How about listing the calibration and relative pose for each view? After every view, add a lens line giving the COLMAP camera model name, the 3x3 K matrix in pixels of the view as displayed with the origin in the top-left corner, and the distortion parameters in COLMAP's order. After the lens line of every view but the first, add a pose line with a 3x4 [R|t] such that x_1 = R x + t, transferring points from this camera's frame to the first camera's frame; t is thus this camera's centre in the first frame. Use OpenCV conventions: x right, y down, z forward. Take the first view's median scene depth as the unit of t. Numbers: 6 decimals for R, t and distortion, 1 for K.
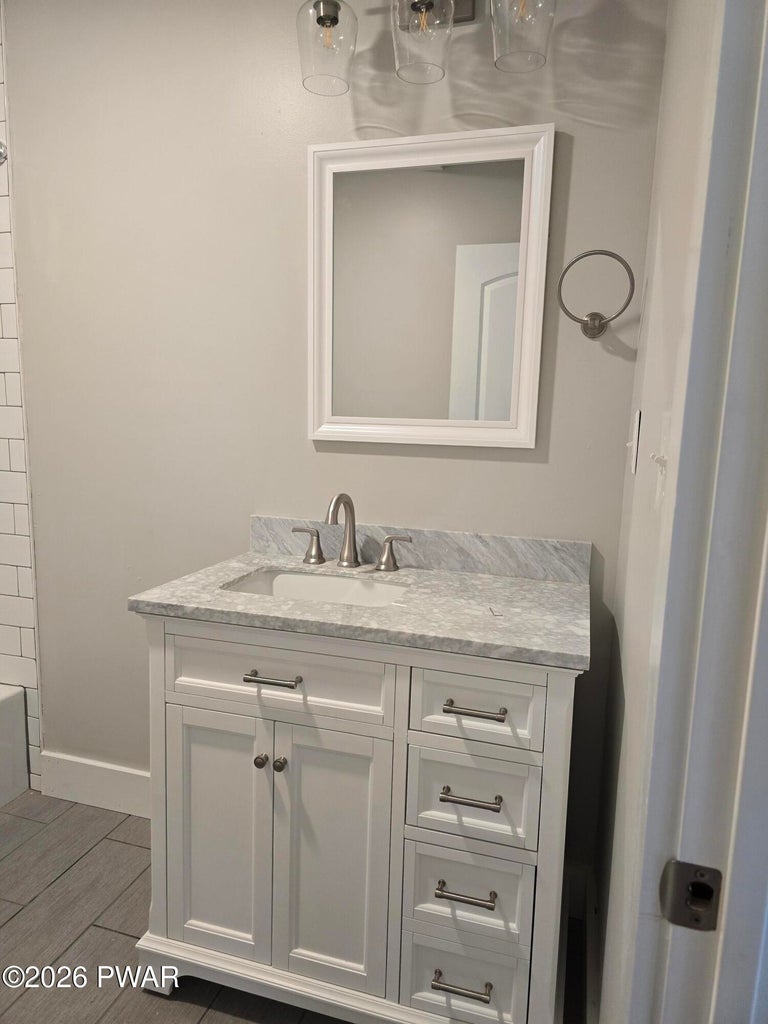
lens RADIAL K [[693.1, 0, 382.0], [0, 693.1, 504.7], [0, 0, 1]] dist [0.024437, -0.015877]
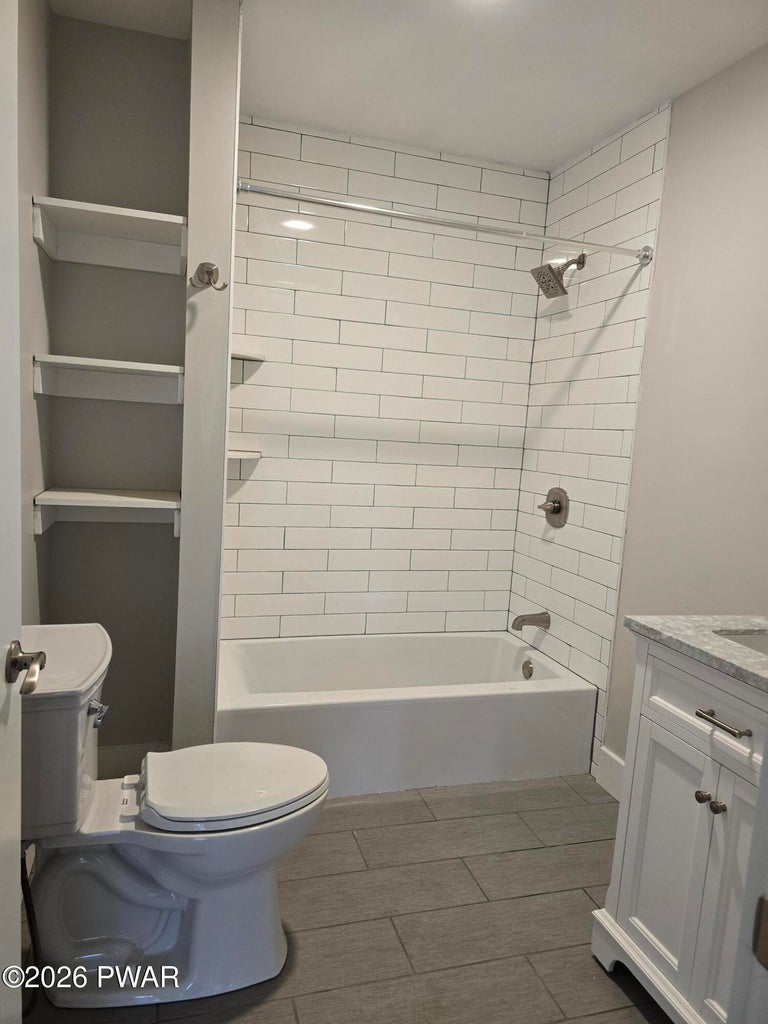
lens RADIAL K [[693.1, 0, 383.0], [0, 693.1, 515.6], [0, 0, 1]] dist [0.024437, -0.015877]
pose [[0.564492, 0.118191, -0.816933, 0.356308], [-0.173841, 0.984521, 0.022314, 0.010282], [0.806925, 0.129420, 0.576301, -0.051182]]
